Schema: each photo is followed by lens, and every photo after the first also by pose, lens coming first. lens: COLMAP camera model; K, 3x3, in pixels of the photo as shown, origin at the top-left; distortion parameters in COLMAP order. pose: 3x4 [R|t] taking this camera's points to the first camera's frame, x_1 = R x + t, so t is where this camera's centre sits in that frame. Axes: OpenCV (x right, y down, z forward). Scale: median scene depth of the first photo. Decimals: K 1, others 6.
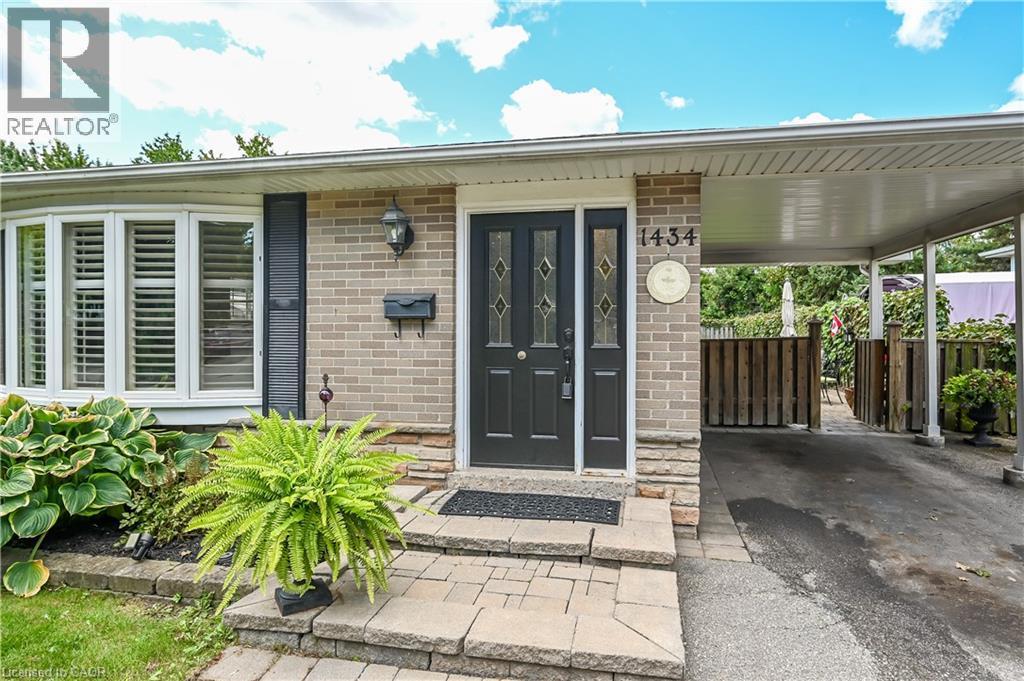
lens RADIAL K [[407.4, 0, 498.4], [0, 407.4, 330.4], [0, 0, 1]] dist [0.000047, -0.000040]
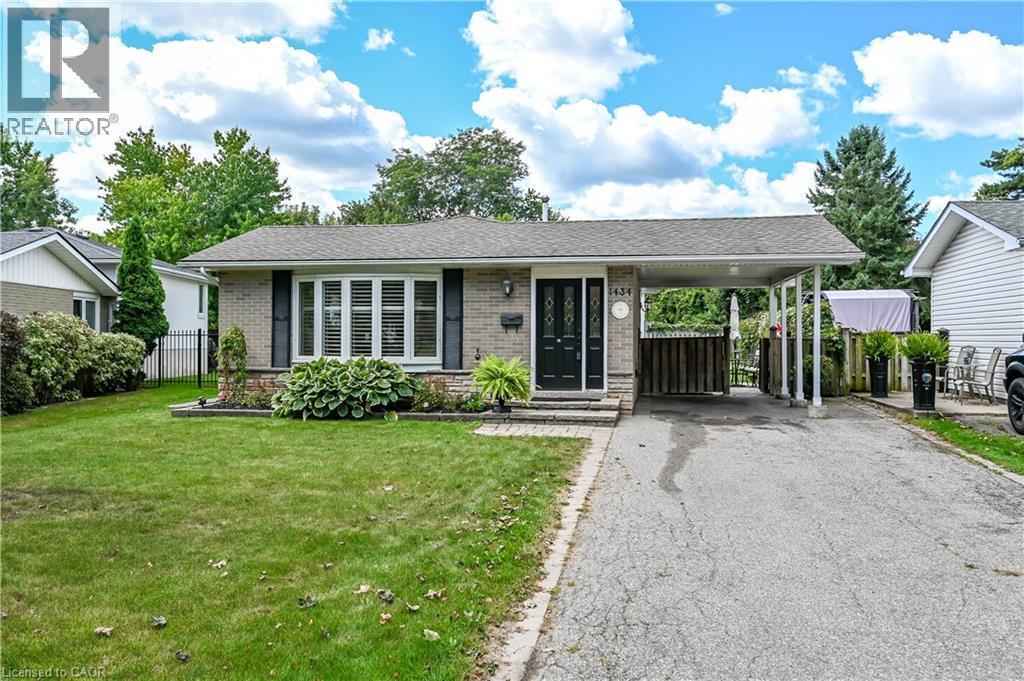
lens RADIAL K [[406.0, 0, 512.0], [0, 406.0, 340.5], [0, 0, 1]] dist [-0.000040, -0.000227]
pose [[0.998666, -0.000235, 0.051633, -0.322989], [-0.000404, 0.999923, 0.012374, 0.030721], [-0.051632, -0.012378, 0.998589, -1.263208]]
